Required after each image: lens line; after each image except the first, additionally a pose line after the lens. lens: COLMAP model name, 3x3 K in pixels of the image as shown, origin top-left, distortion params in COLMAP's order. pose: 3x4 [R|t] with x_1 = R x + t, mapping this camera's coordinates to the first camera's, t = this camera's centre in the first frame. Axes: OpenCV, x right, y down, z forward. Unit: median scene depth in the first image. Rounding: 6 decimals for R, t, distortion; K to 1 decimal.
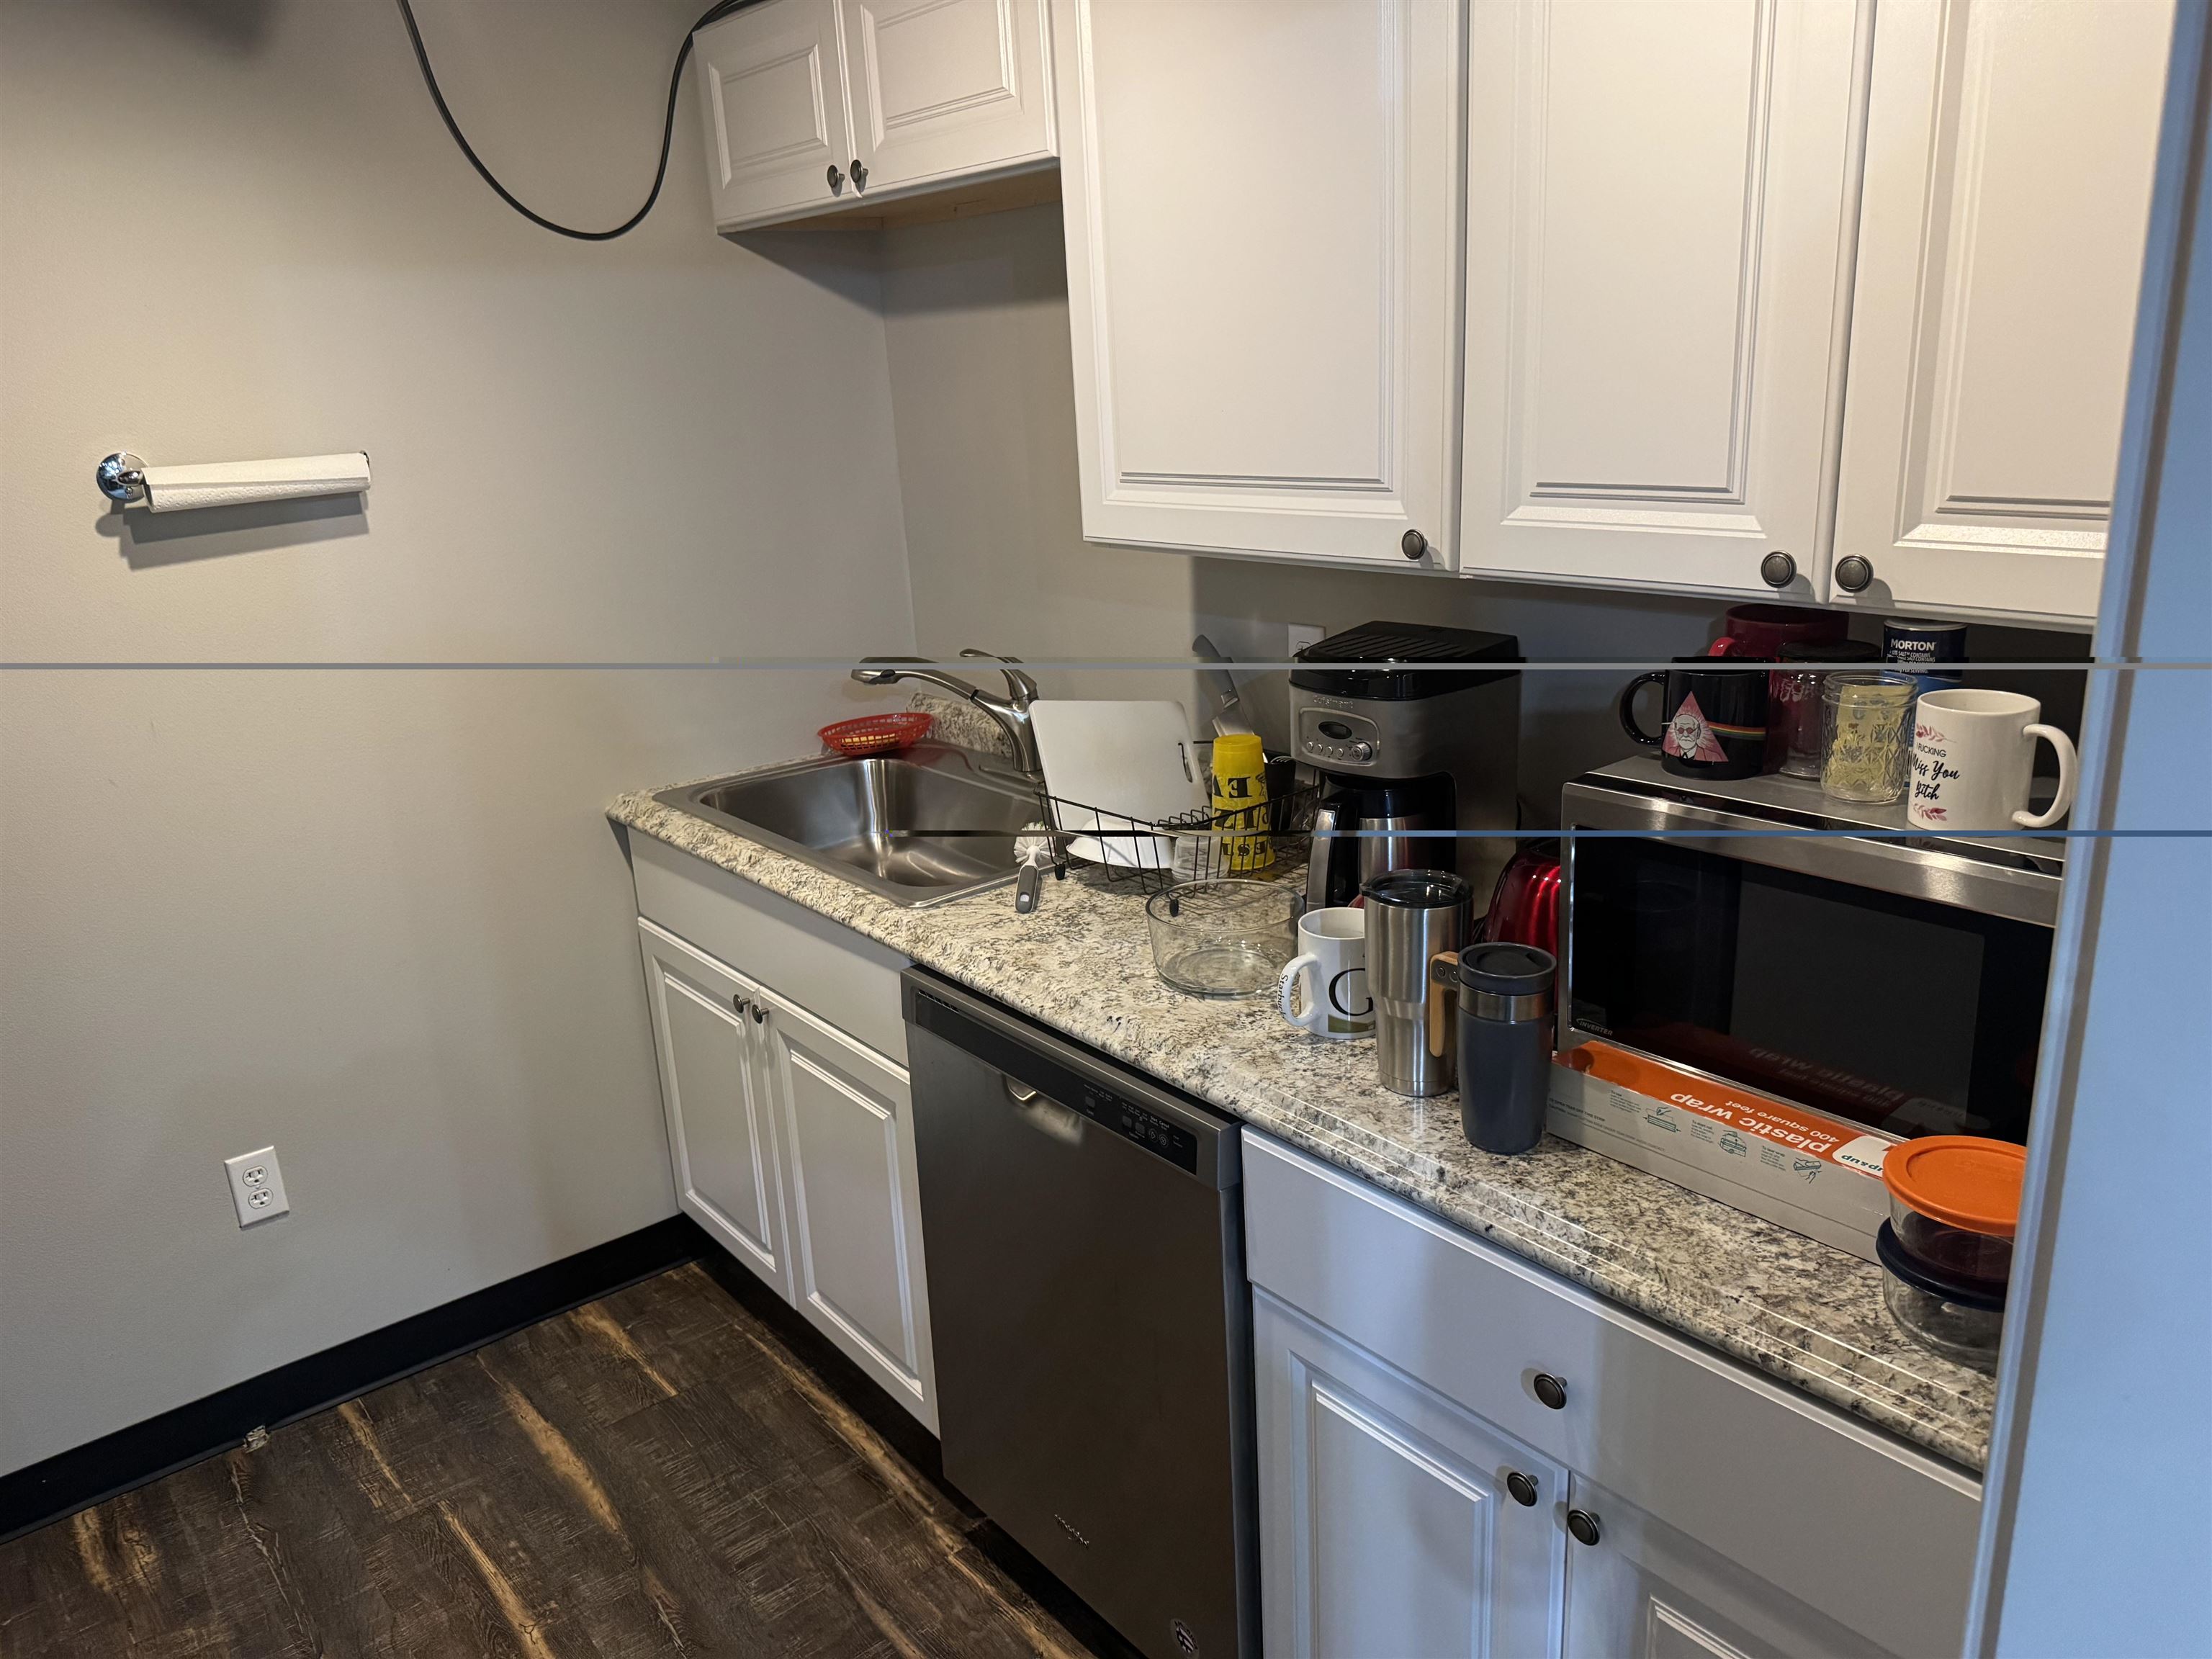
lens RADIAL K [[1587.2, 0, 1106.0], [0, 1587.2, 829.5], [0, 0, 1]] dist [-0.001012, 0.000277]
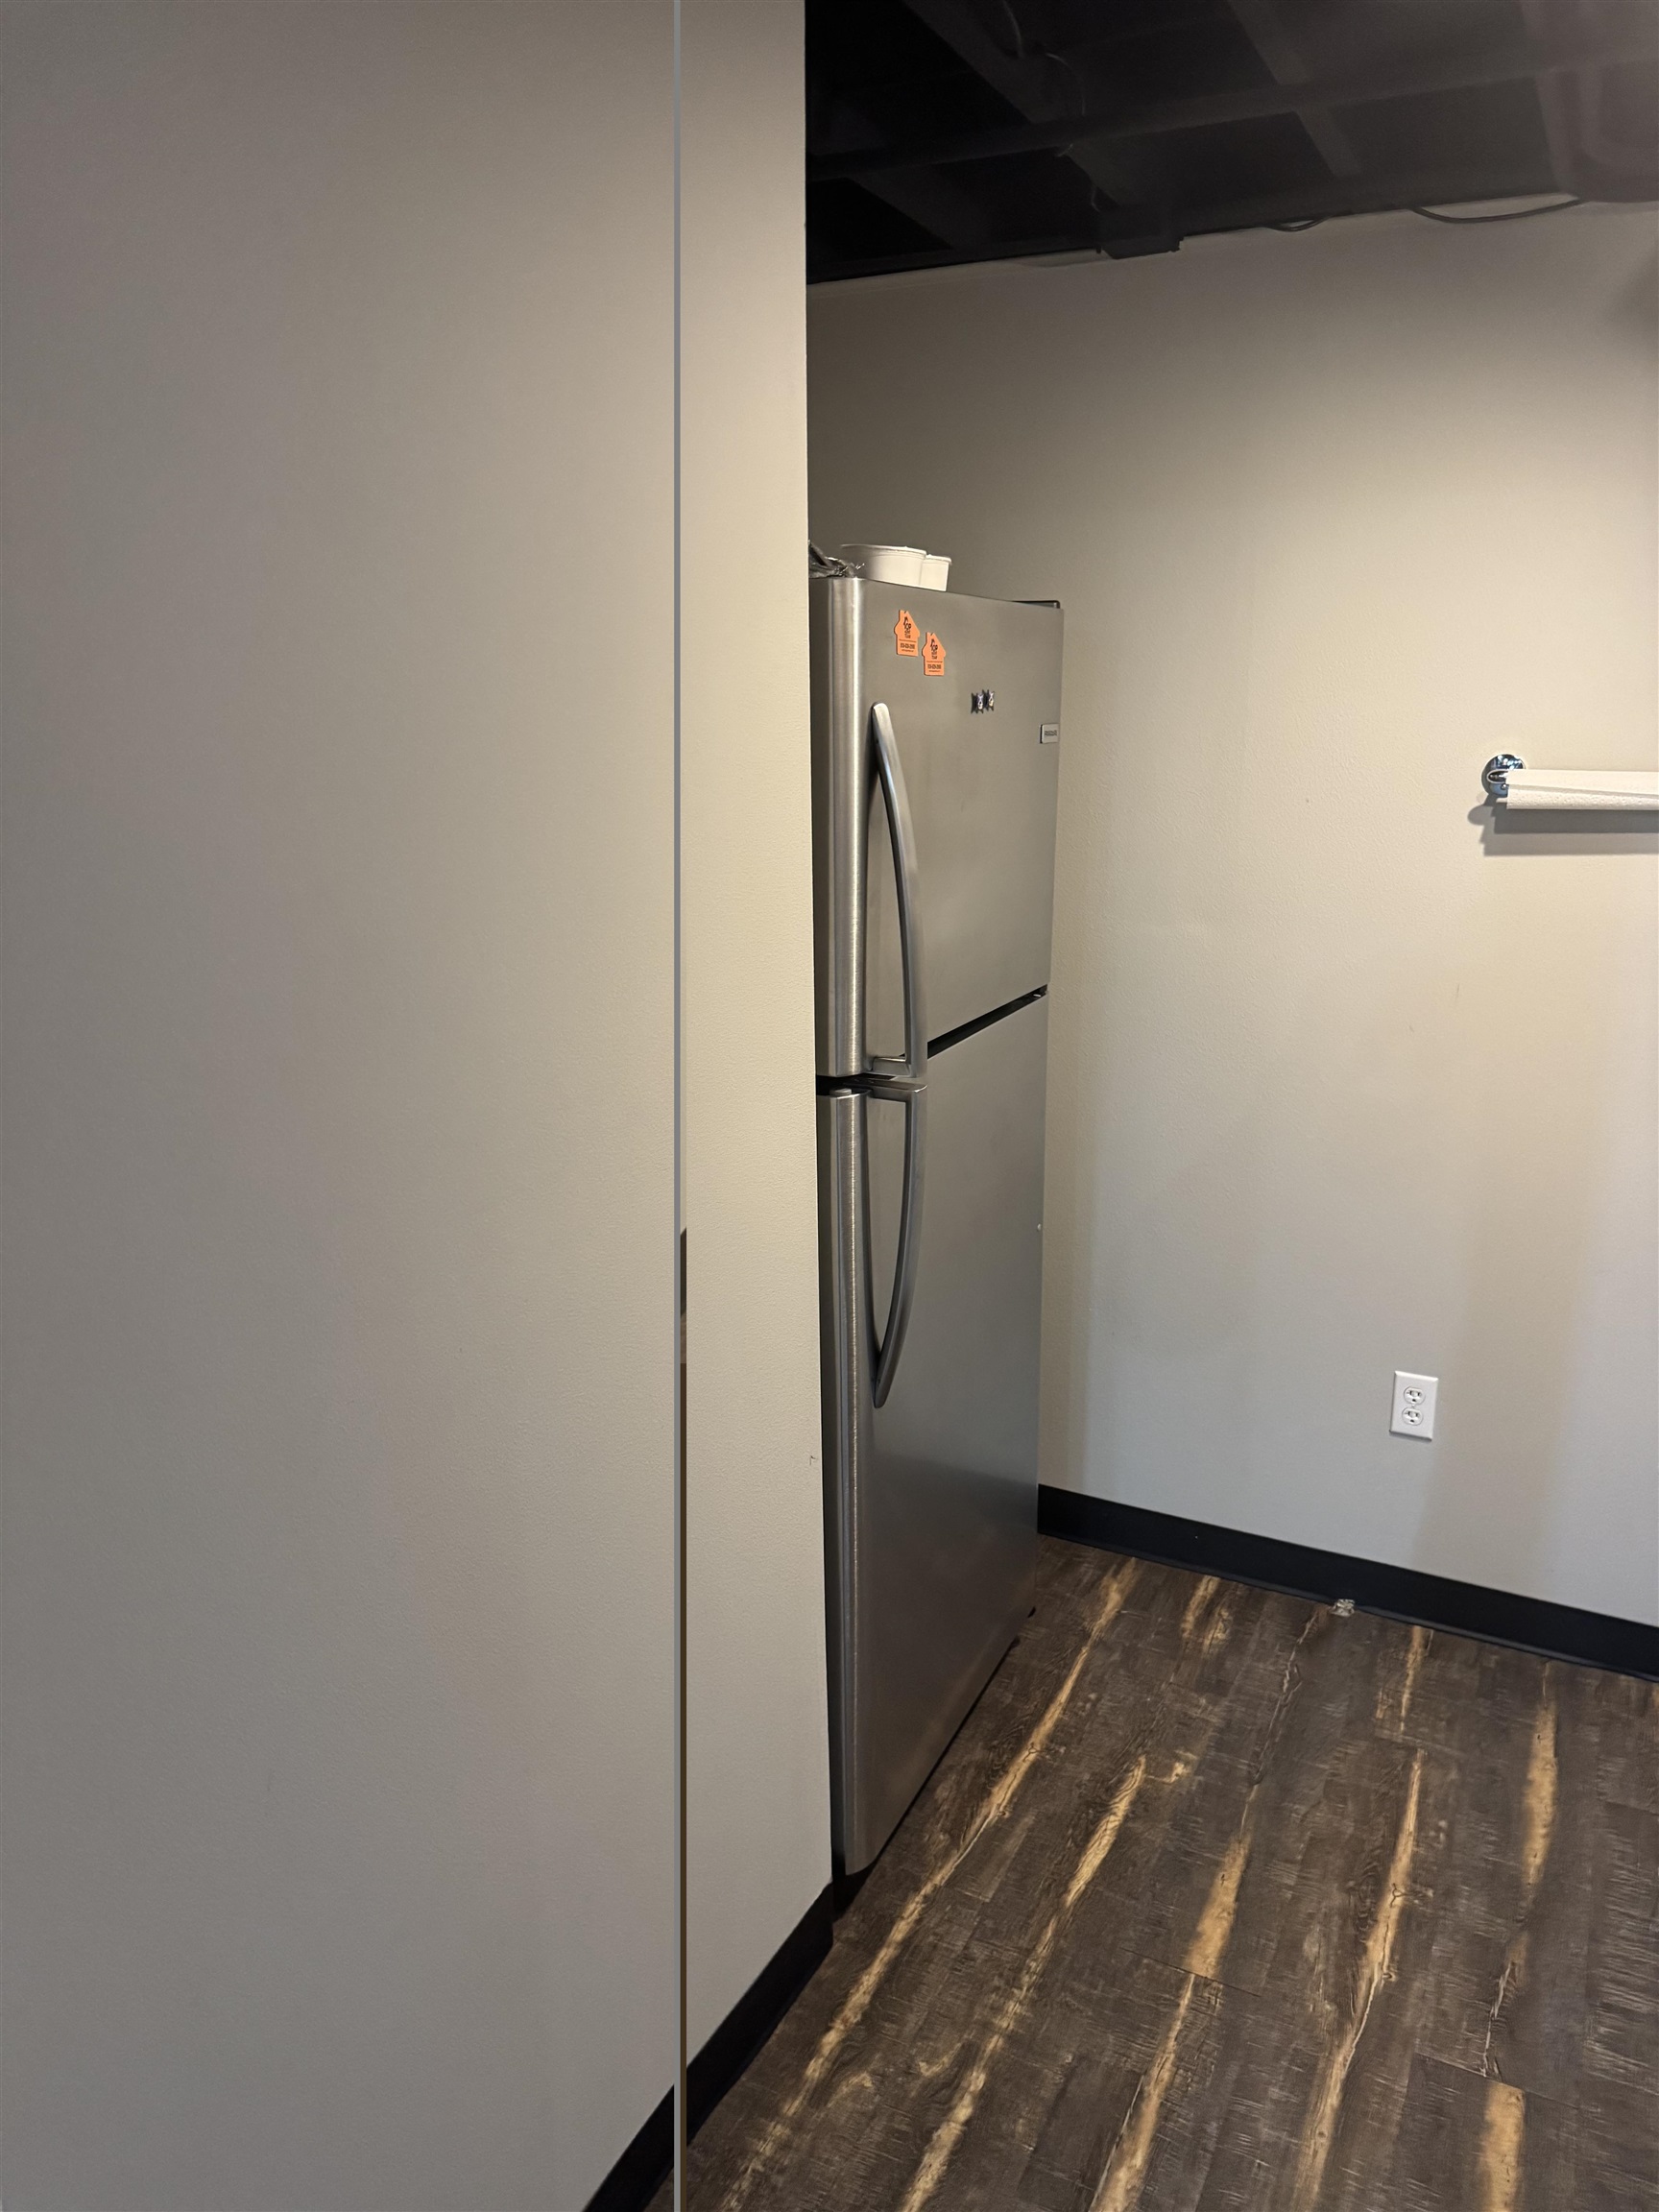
lens RADIAL K [[1587.2, 0, 829.5], [0, 1587.2, 1106.0], [0, 0, 1]] dist [-0.001012, 0.000277]
pose [[0.414160, 0.284180, -0.864704, 0.217524], [-0.282889, 0.943152, 0.174468, -0.057230], [0.865127, 0.172357, 0.471007, 0.084455]]
